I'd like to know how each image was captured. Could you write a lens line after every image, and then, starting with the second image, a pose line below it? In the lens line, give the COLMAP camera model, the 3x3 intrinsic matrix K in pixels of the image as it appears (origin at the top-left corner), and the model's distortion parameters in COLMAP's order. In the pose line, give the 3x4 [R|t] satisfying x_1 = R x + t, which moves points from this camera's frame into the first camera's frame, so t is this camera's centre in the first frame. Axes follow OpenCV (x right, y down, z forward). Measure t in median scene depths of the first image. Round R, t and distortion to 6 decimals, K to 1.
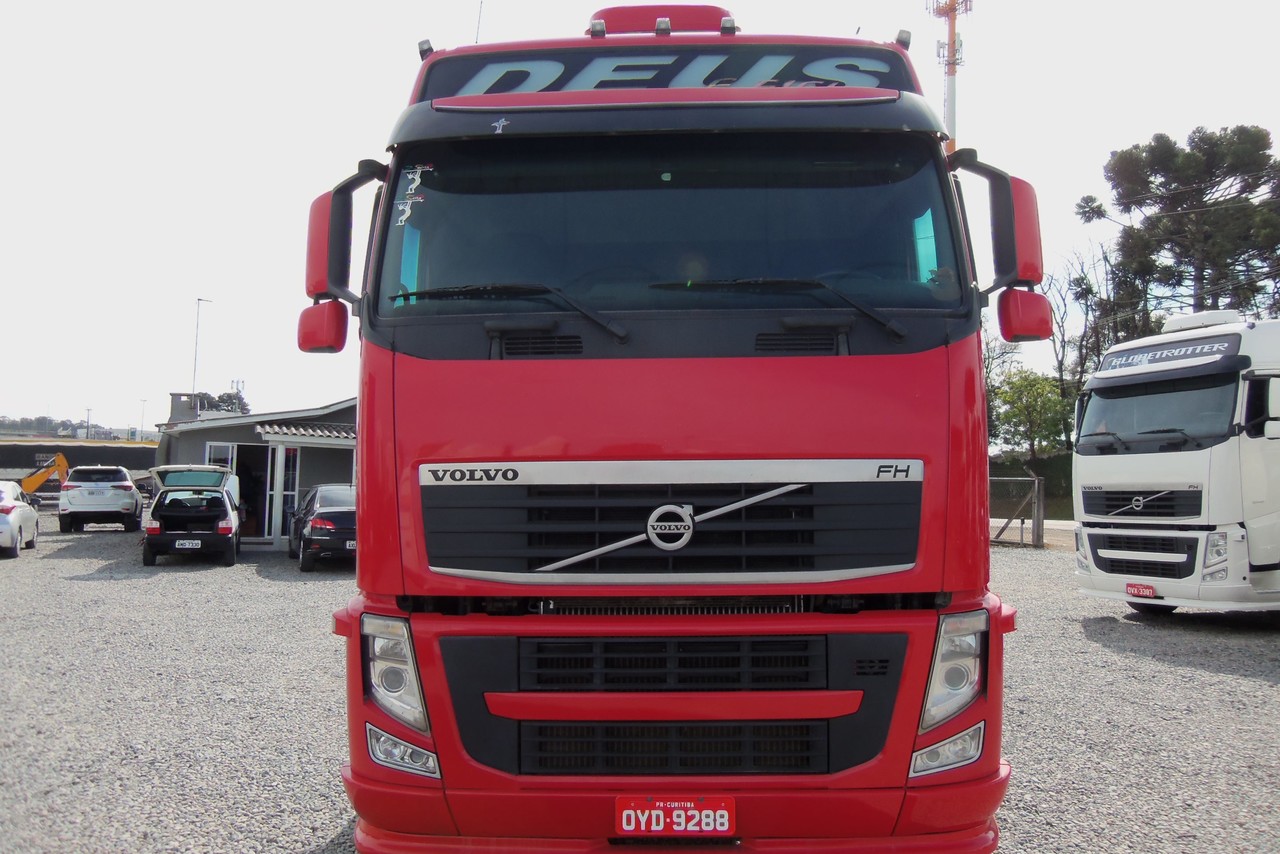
lens RADIAL K [[1027.2, 0, 640.3], [0, 1027.2, 421.6], [0, 0, 1]] dist [0.003111, -0.004284]
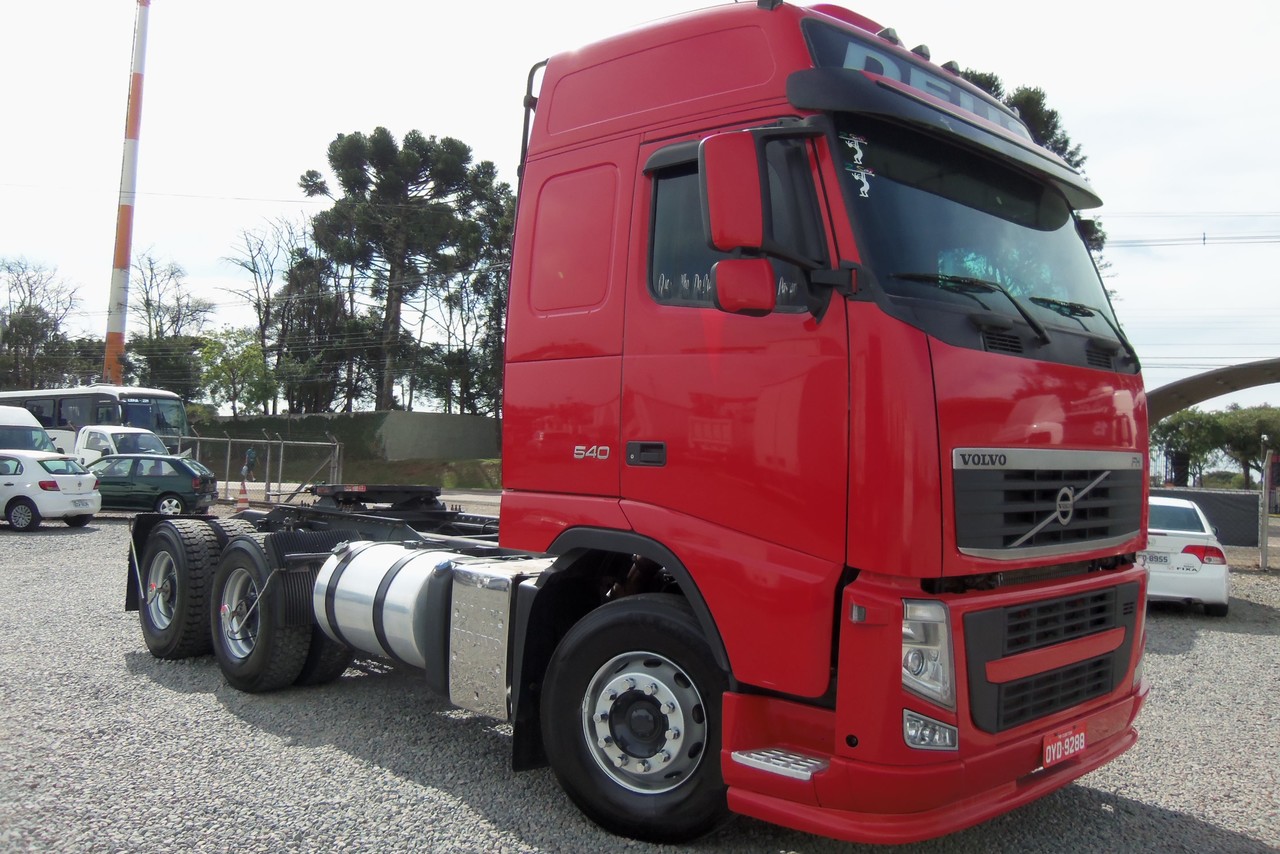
lens RADIAL K [[1027.2, 0, 641.0], [0, 1027.2, 426.4], [0, 0, 1]] dist [0.003111, -0.004284]
pose [[0.717635, 0.036843, 0.695445, -1.044728], [-0.064977, 0.997786, 0.014190, 0.023385], [-0.693382, -0.055371, 0.718440, 0.440930]]
